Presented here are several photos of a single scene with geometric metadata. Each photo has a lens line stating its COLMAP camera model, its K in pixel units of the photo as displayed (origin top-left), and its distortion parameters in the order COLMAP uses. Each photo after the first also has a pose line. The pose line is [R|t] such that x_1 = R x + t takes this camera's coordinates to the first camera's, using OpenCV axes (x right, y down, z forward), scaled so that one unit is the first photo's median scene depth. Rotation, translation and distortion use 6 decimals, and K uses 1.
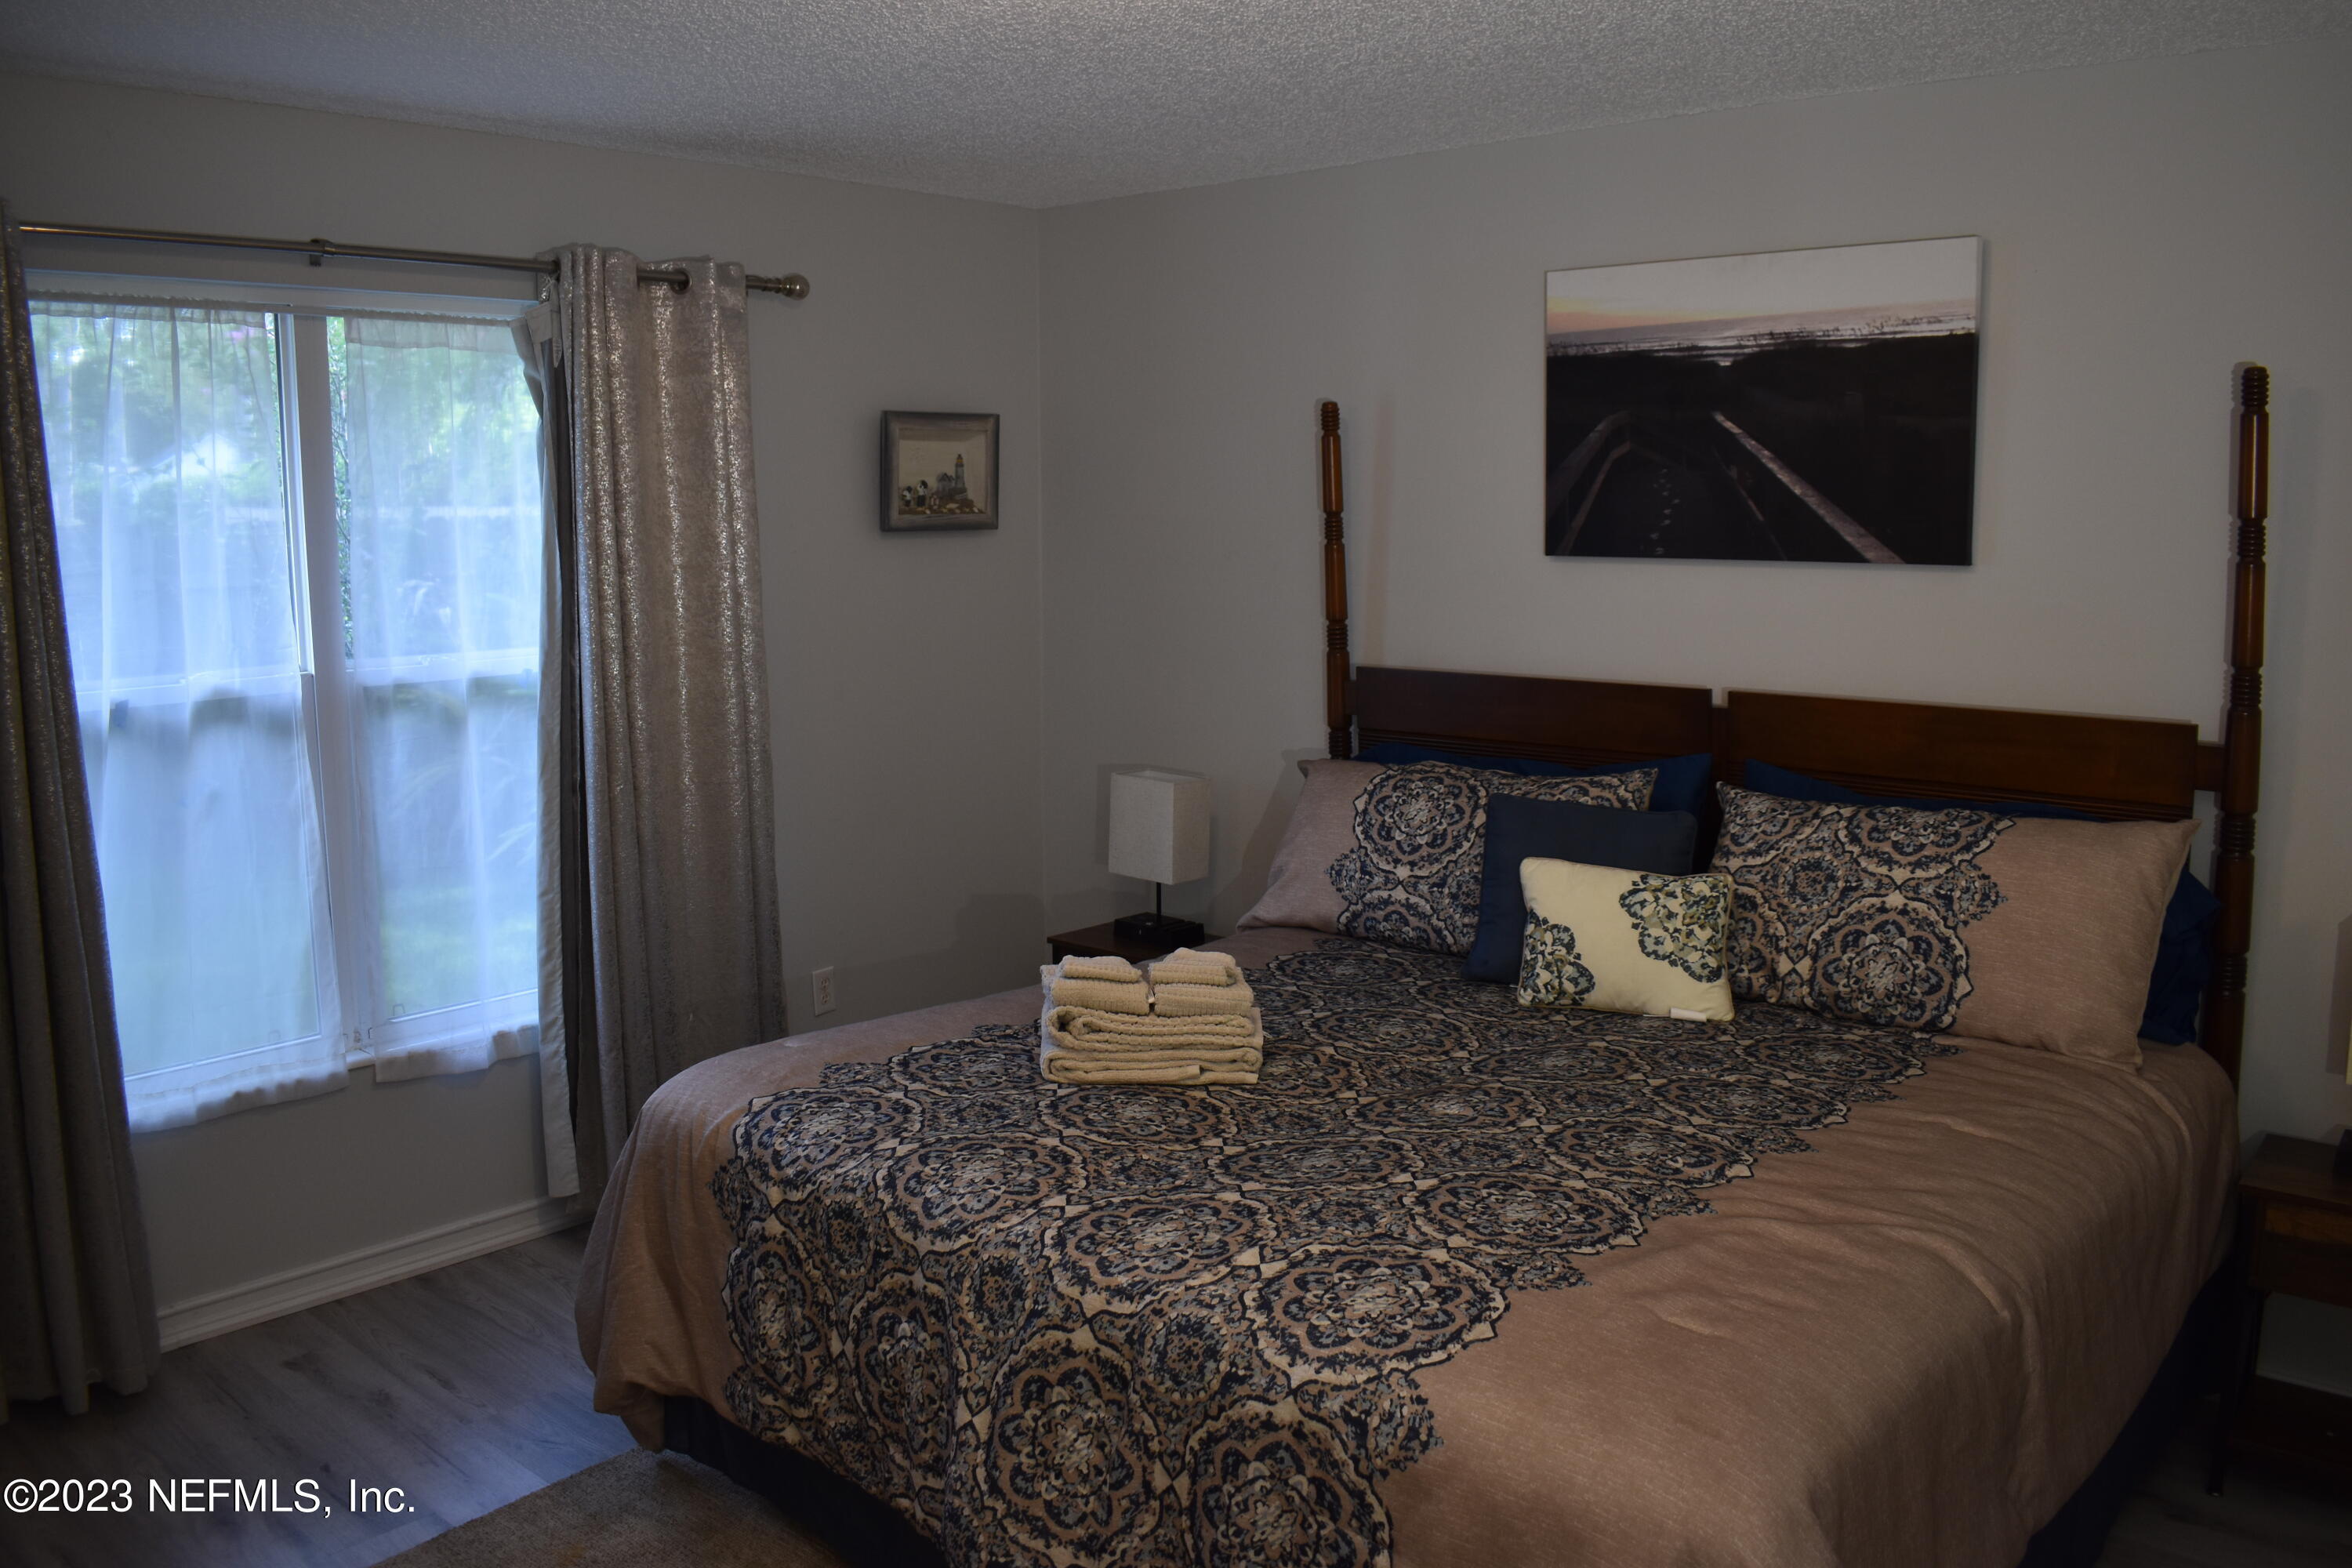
lens RADIAL K [[1828.8, 0, 1161.1], [0, 1828.8, 781.6], [0, 0, 1]] dist [-0.099096, 0.018715]
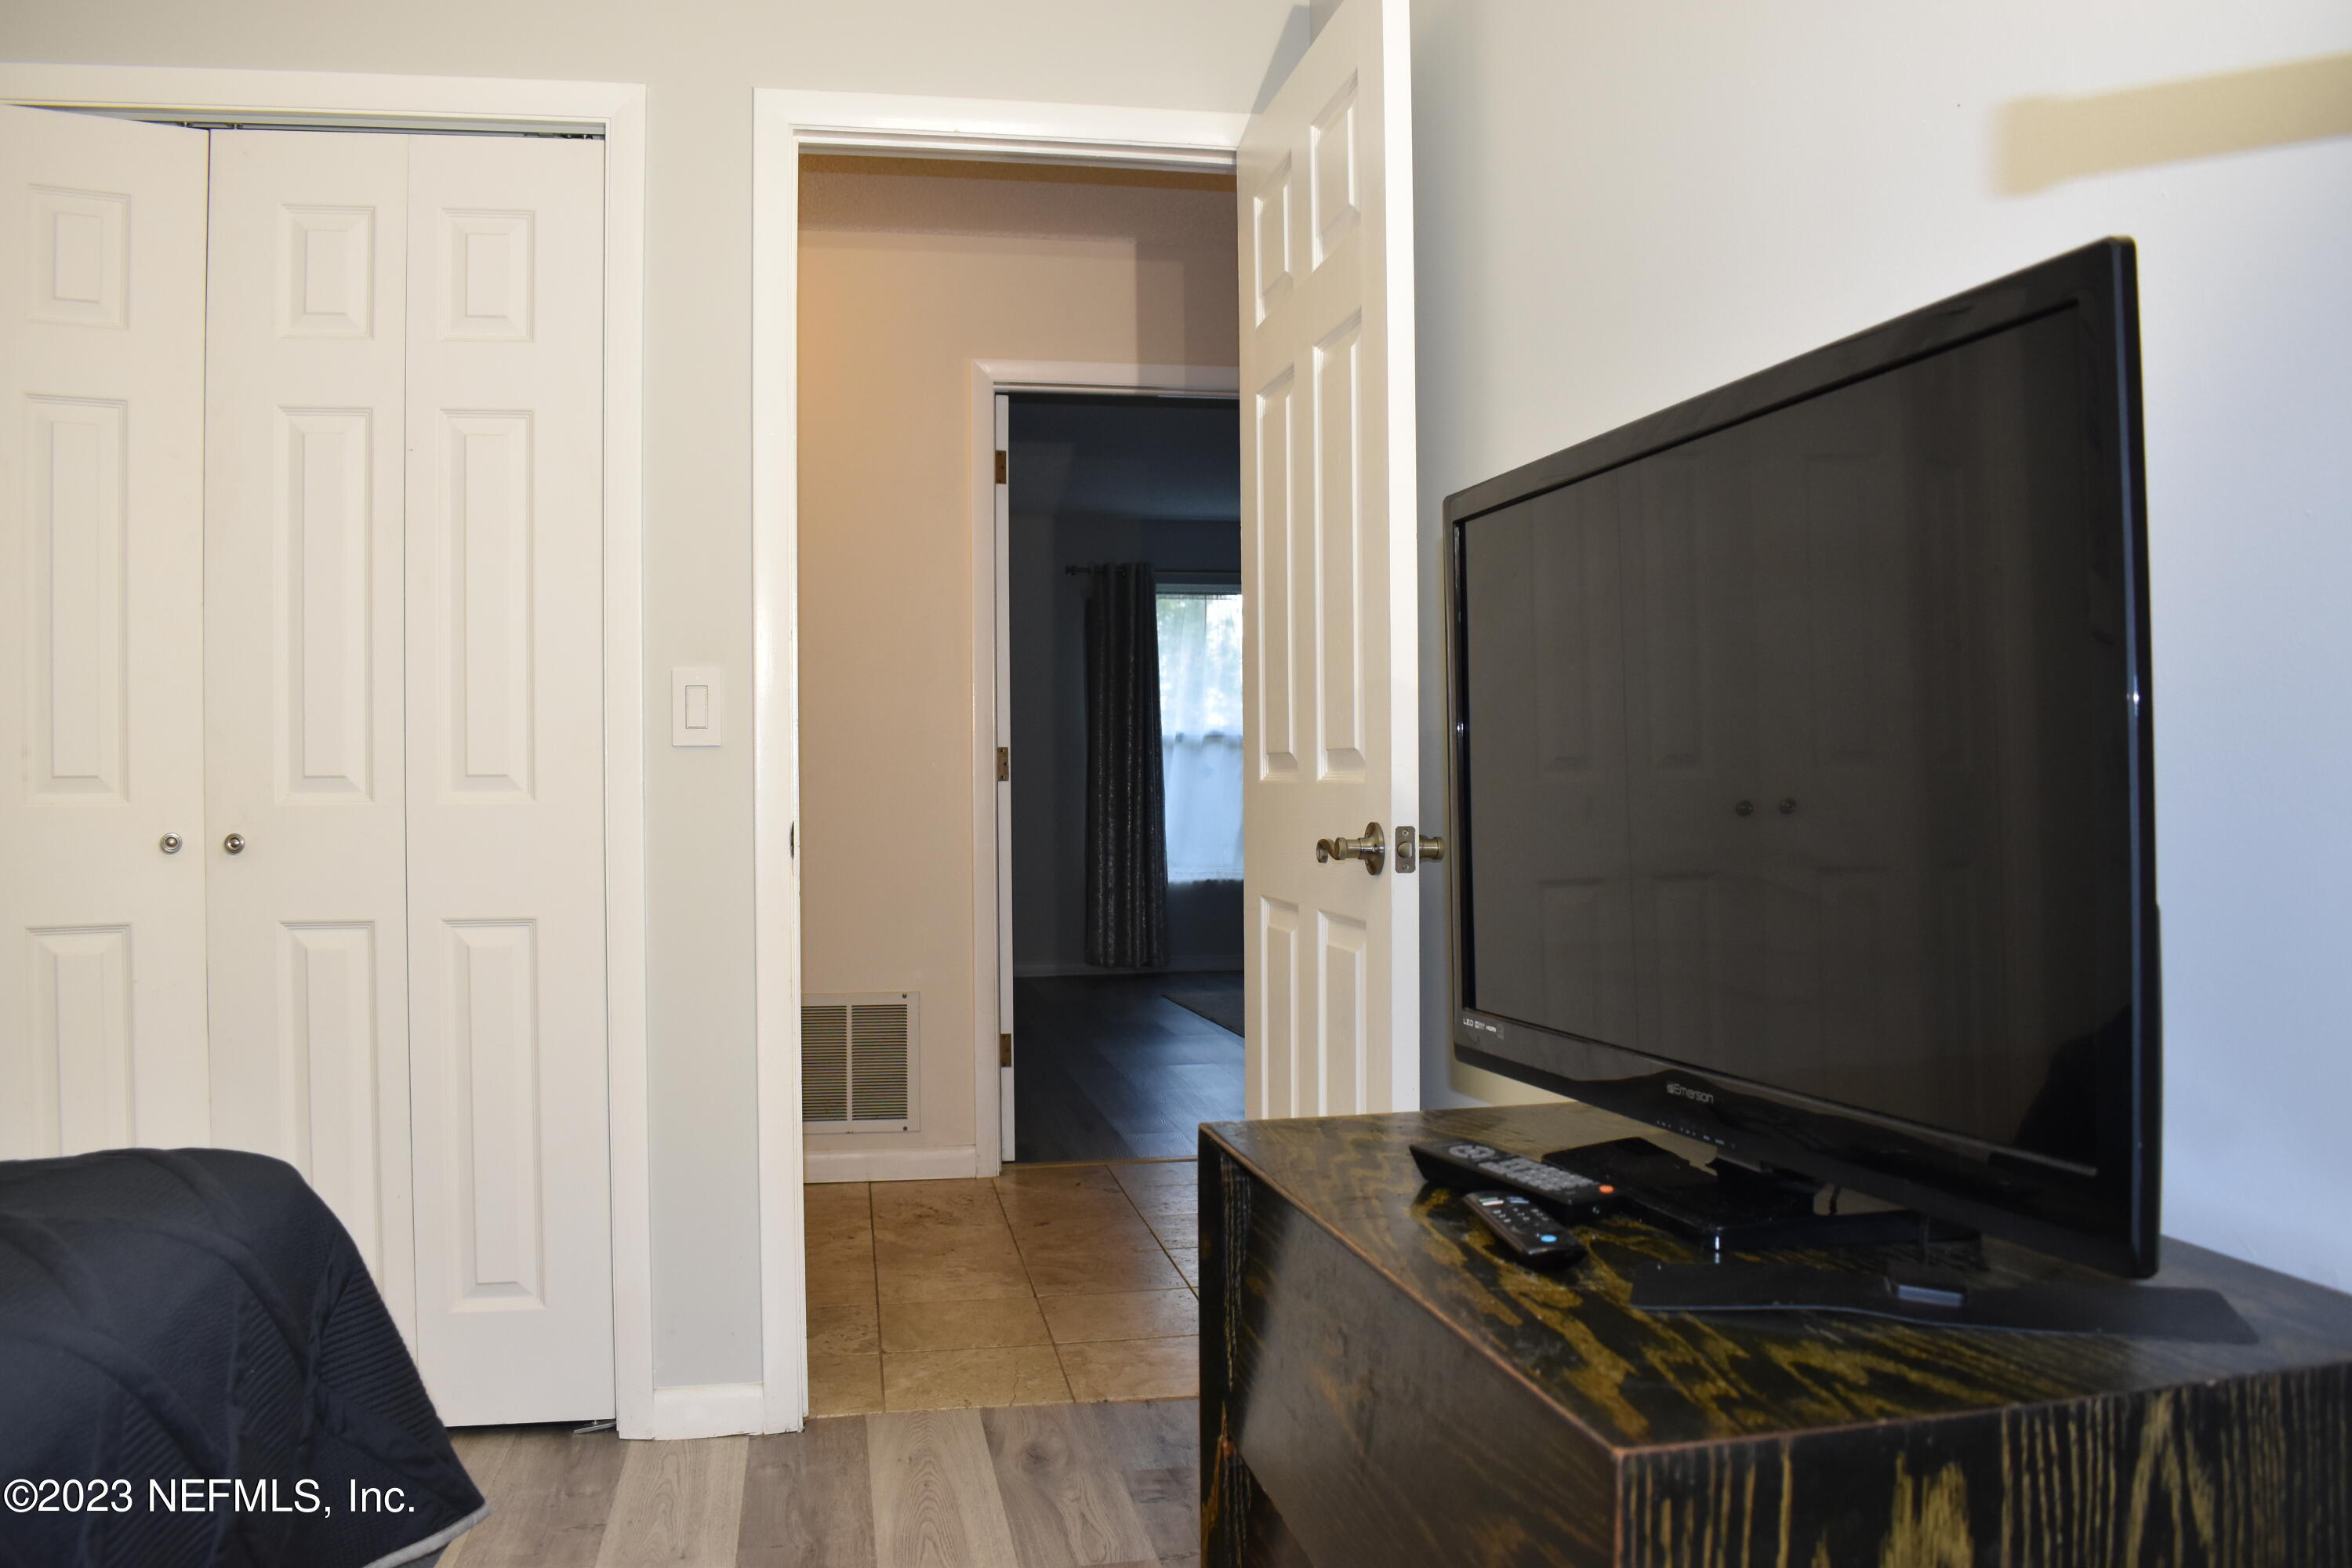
lens RADIAL K [[1828.8, 0, 1164.2], [0, 1828.8, 786.1], [0, 0, 1]] dist [-0.099096, 0.018715]
pose [[0.801437, -0.001750, -0.598076, 1.118293], [-0.088257, 0.988702, -0.121161, 0.390061], [0.591531, 0.149887, 0.792228, -1.291563]]
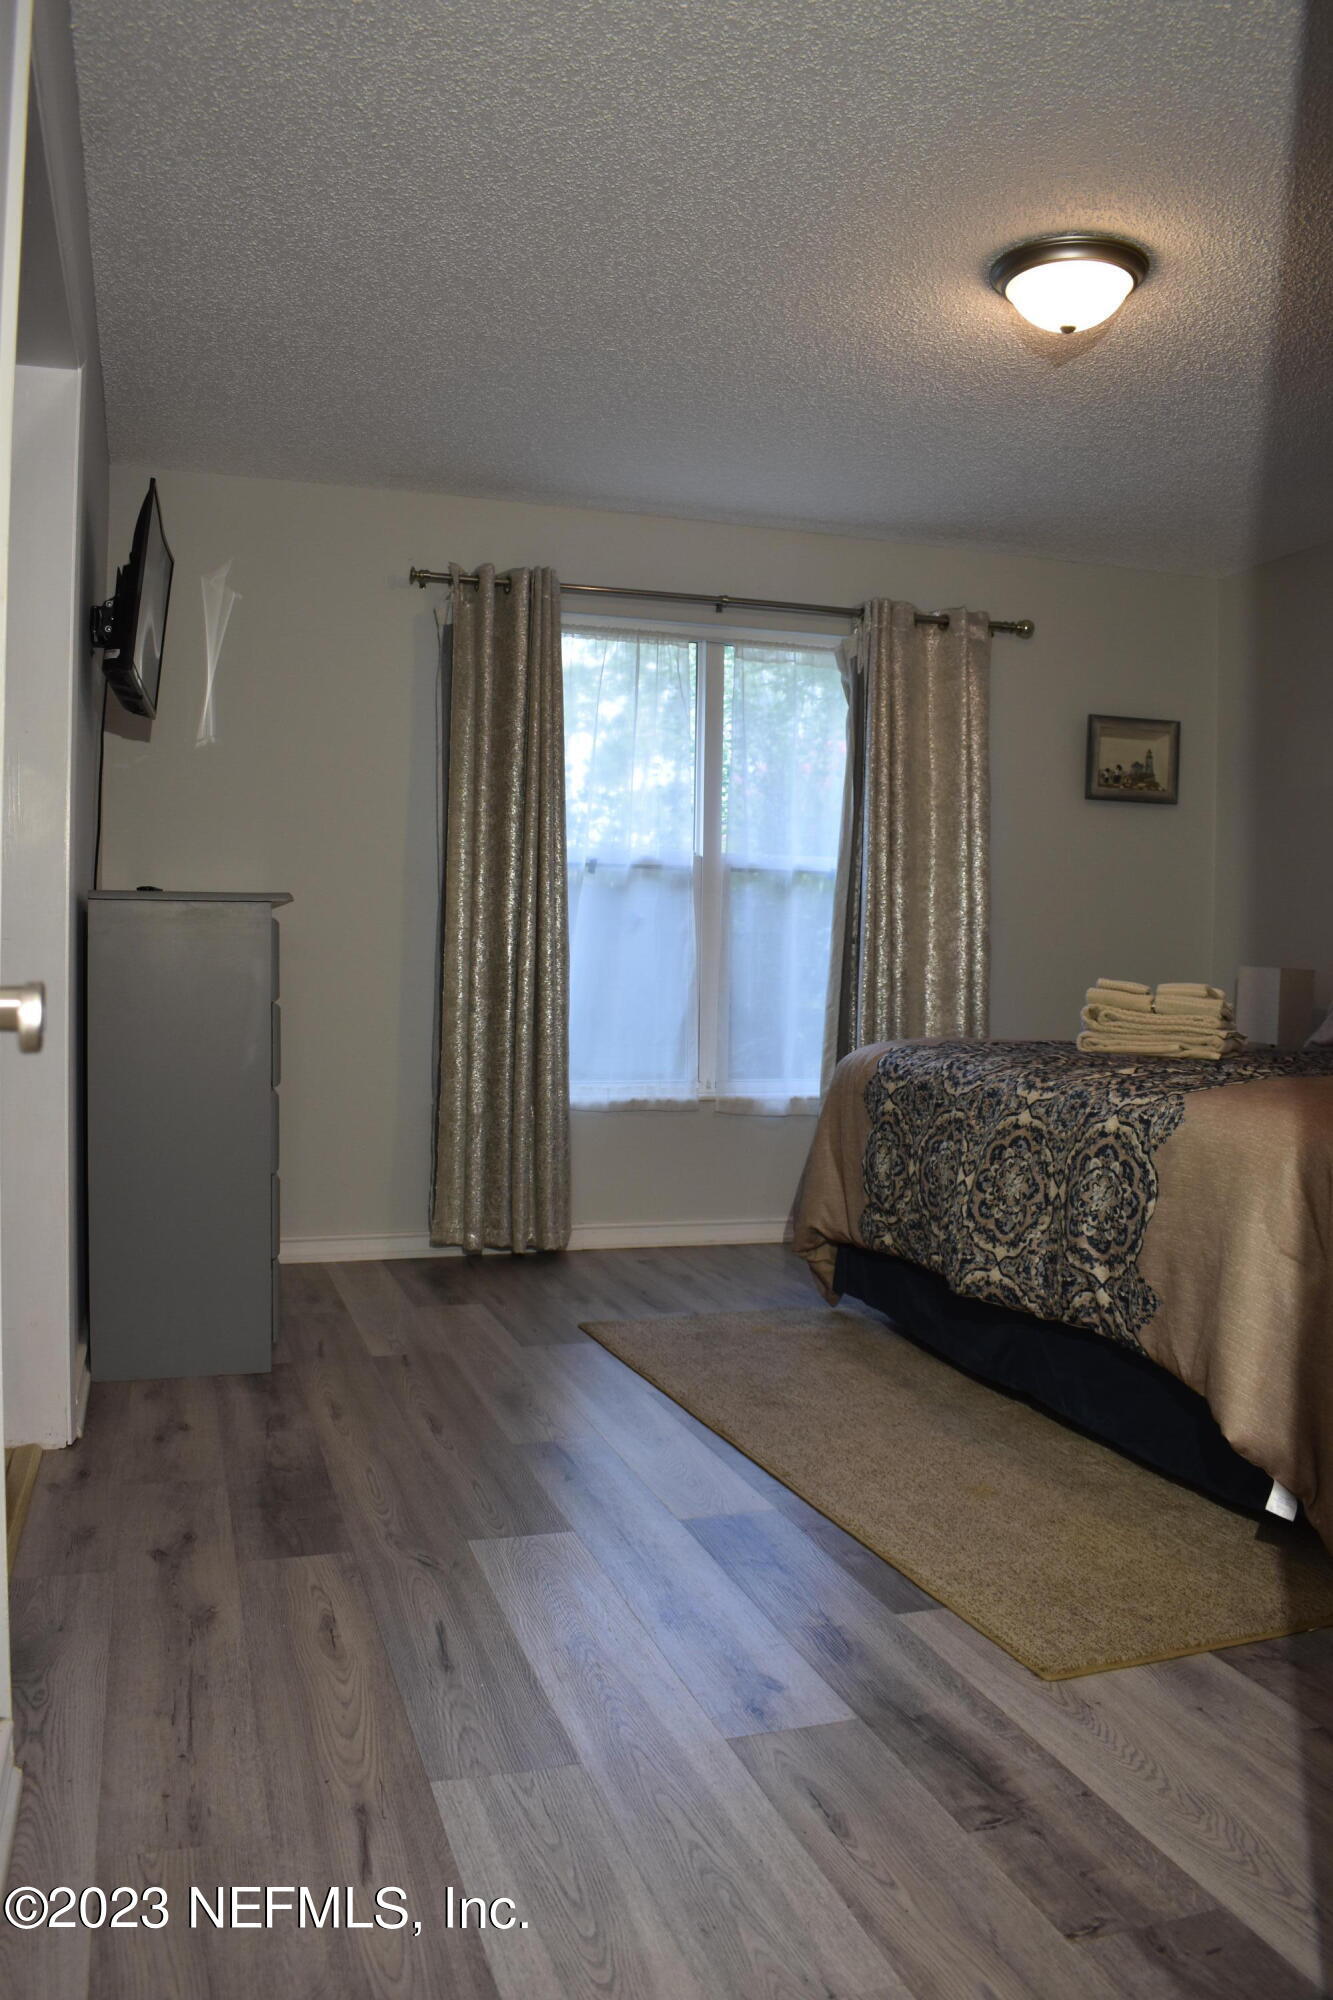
lens RADIAL K [[1555.1, 0, 674.1], [0, 1555.1, 997.3], [0, 0, 1]] dist [-0.099096, 0.018715]
pose [[0.864637, 0.029147, -0.501551, 0.243083], [-0.095473, 0.989656, -0.107076, 0.241212], [0.493242, 0.140466, 0.858476, -0.240808]]
